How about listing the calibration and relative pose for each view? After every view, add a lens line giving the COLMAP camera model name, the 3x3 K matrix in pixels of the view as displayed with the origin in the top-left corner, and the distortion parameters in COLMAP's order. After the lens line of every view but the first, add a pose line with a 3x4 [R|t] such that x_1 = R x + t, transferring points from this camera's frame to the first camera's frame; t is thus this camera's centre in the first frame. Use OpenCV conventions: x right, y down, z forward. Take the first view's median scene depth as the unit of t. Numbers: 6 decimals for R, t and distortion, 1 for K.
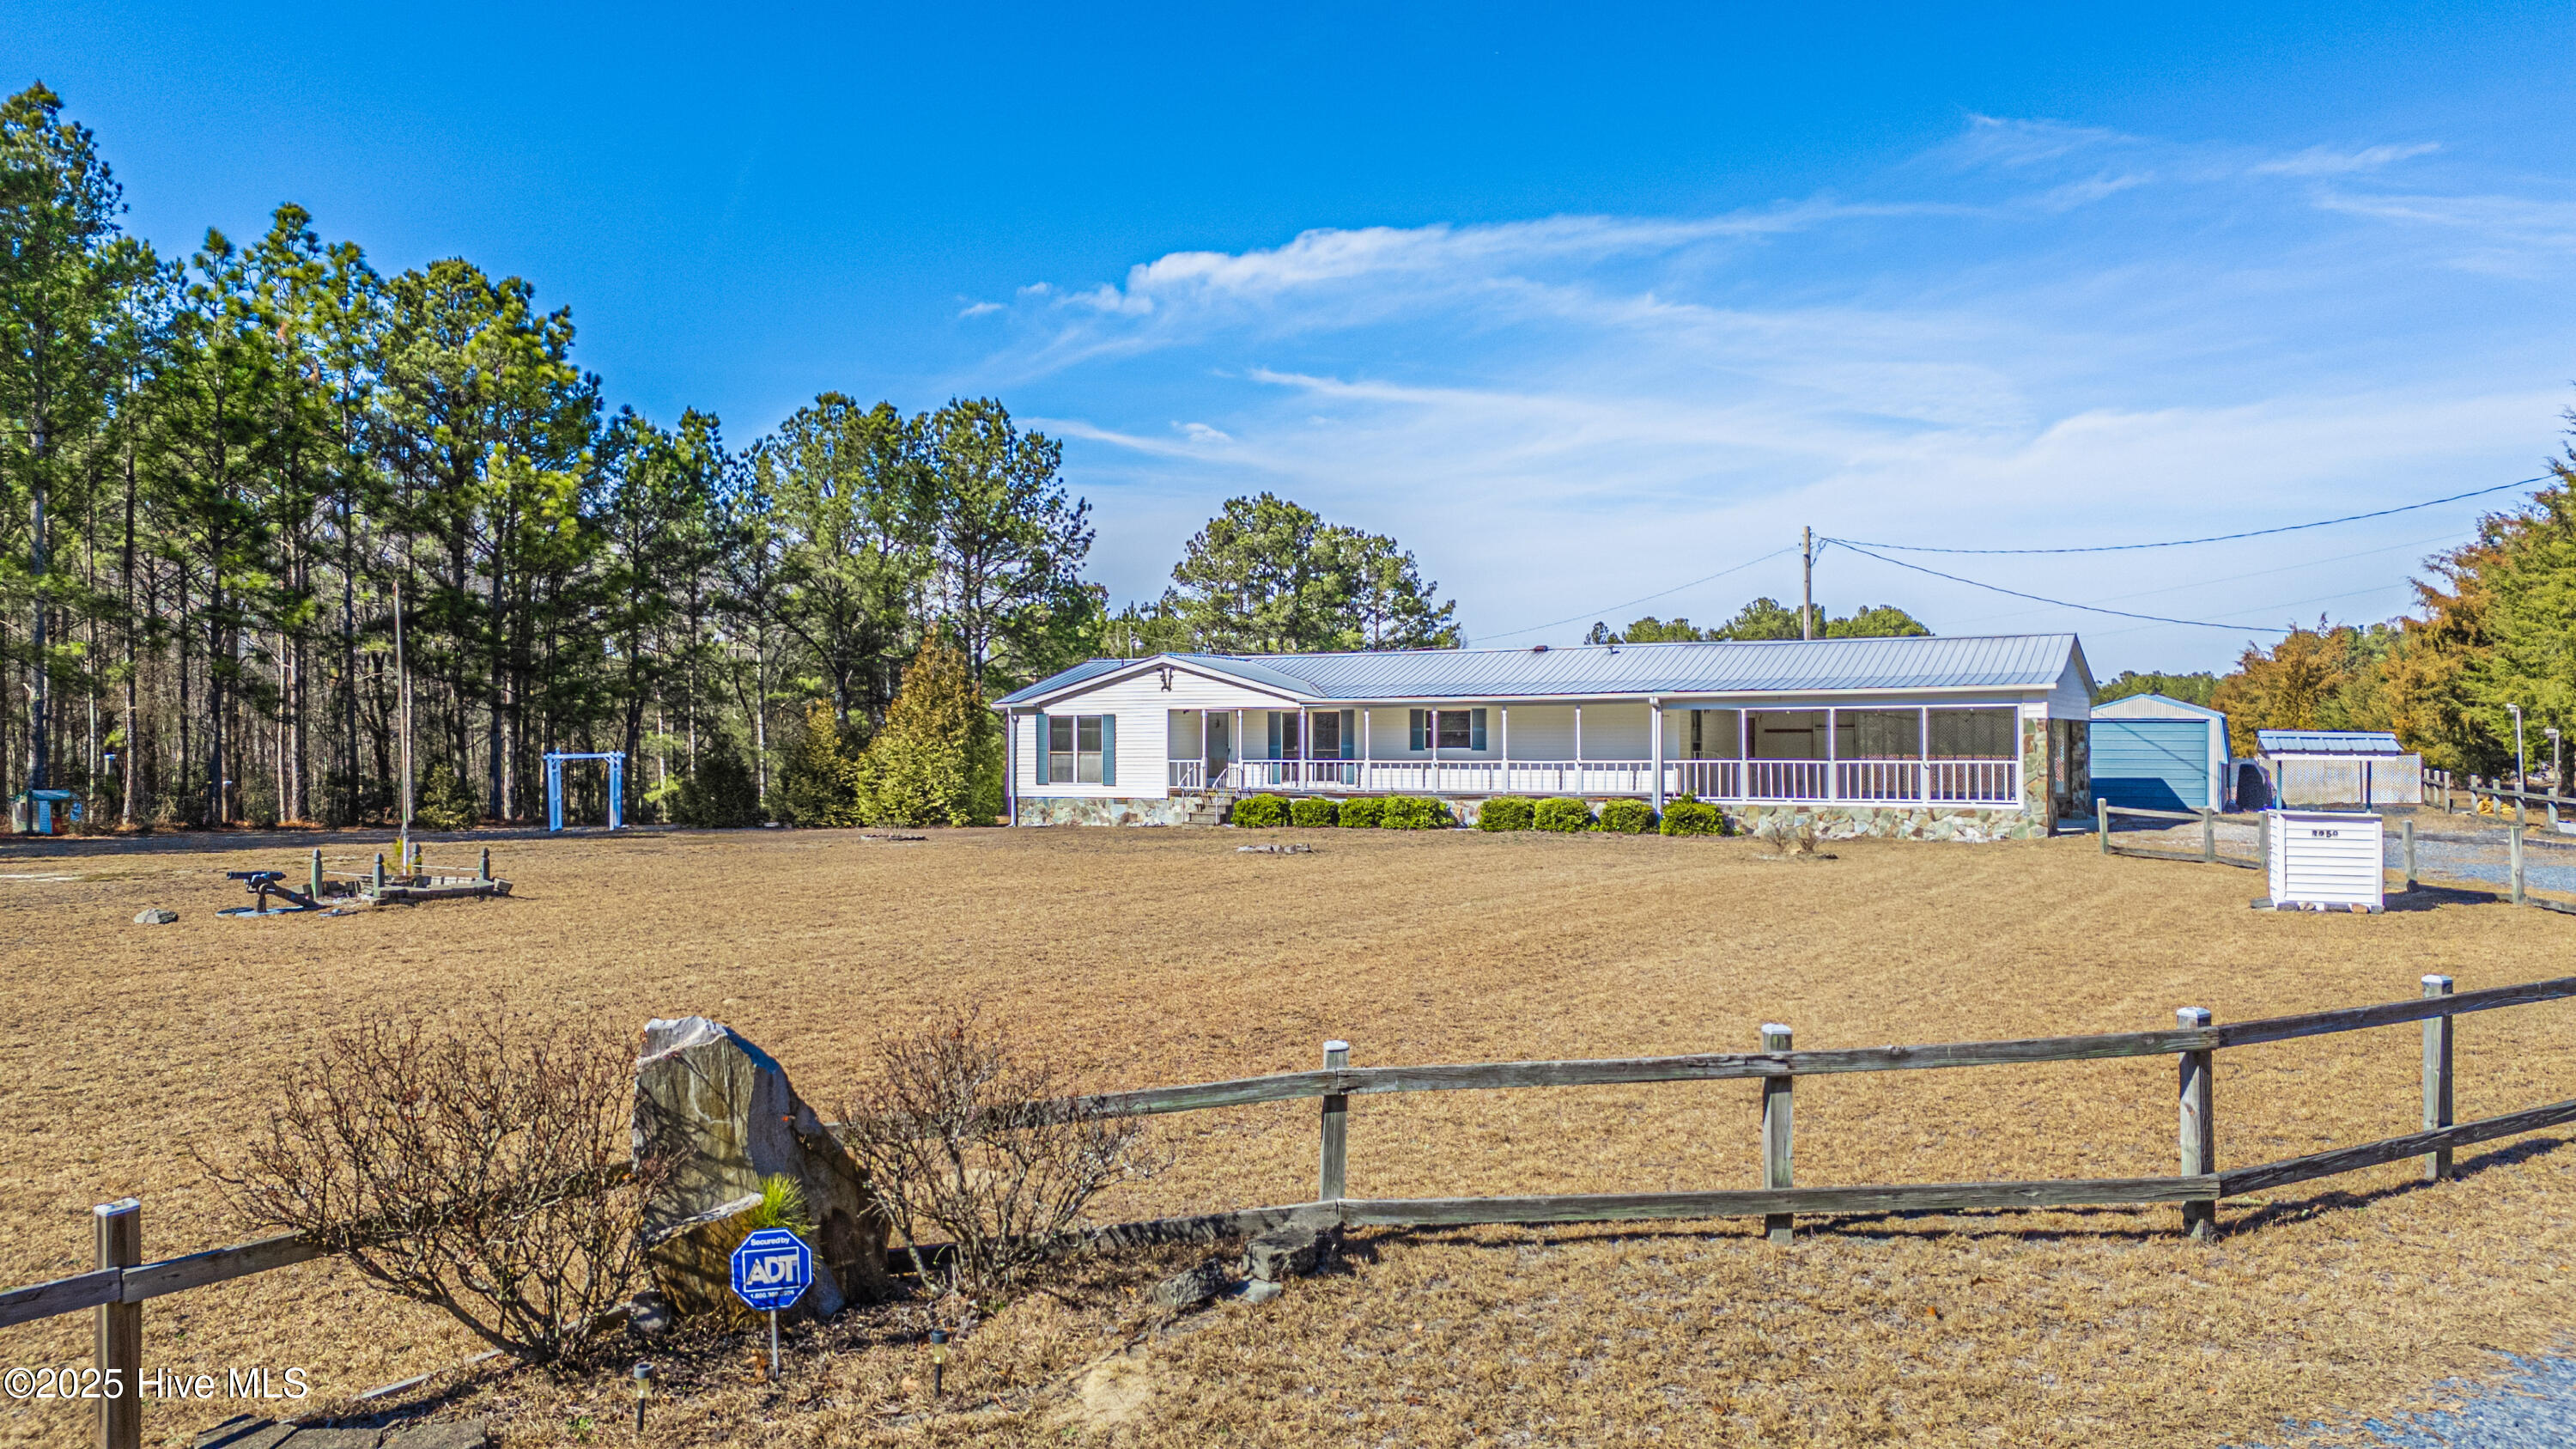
lens RADIAL K [[1794.2, 0, 1288.0], [0, 1794.2, 724.5], [0, 0, 1]] dist [0.071402, -0.100987]
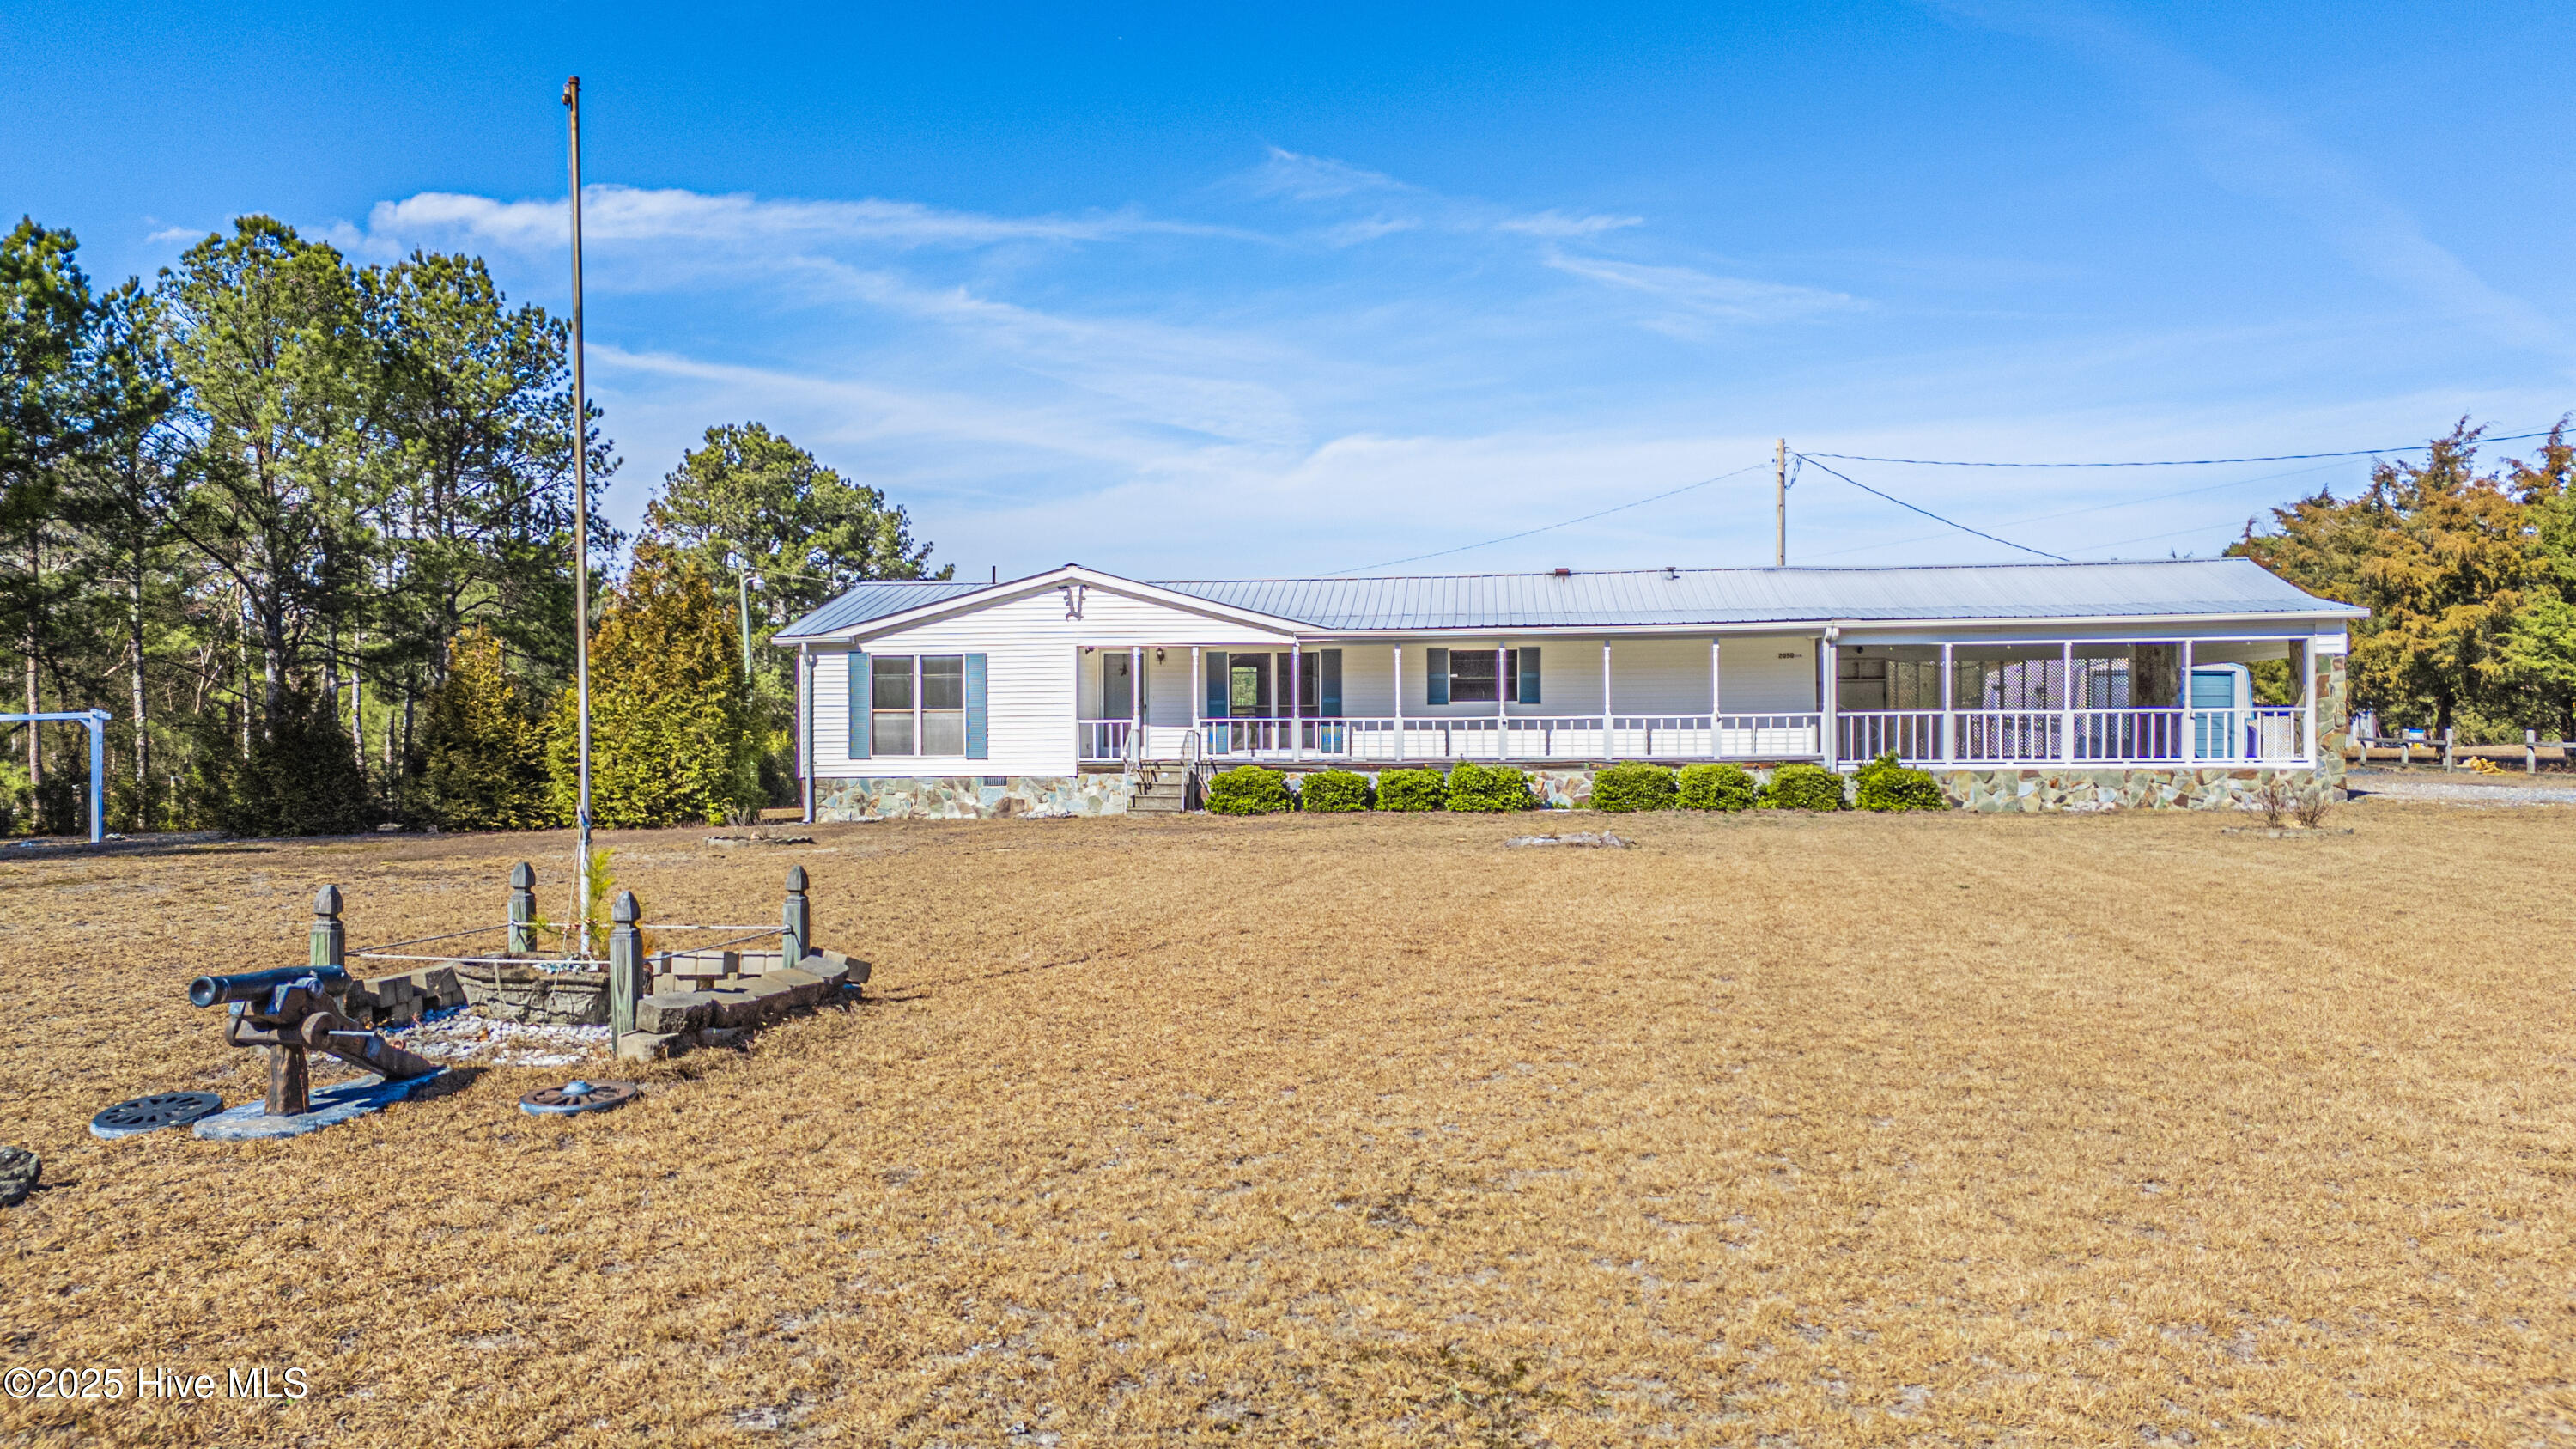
lens RADIAL K [[1794.2, 0, 1288.0], [0, 1794.2, 724.5], [0, 0, 1]] dist [0.071402, -0.100987]
pose [[0.928687, -0.001805, 0.370861, -0.233793], [0.000770, 0.999995, 0.002938, 0.018665], [-0.370865, -0.002443, 0.928684, 0.317440]]
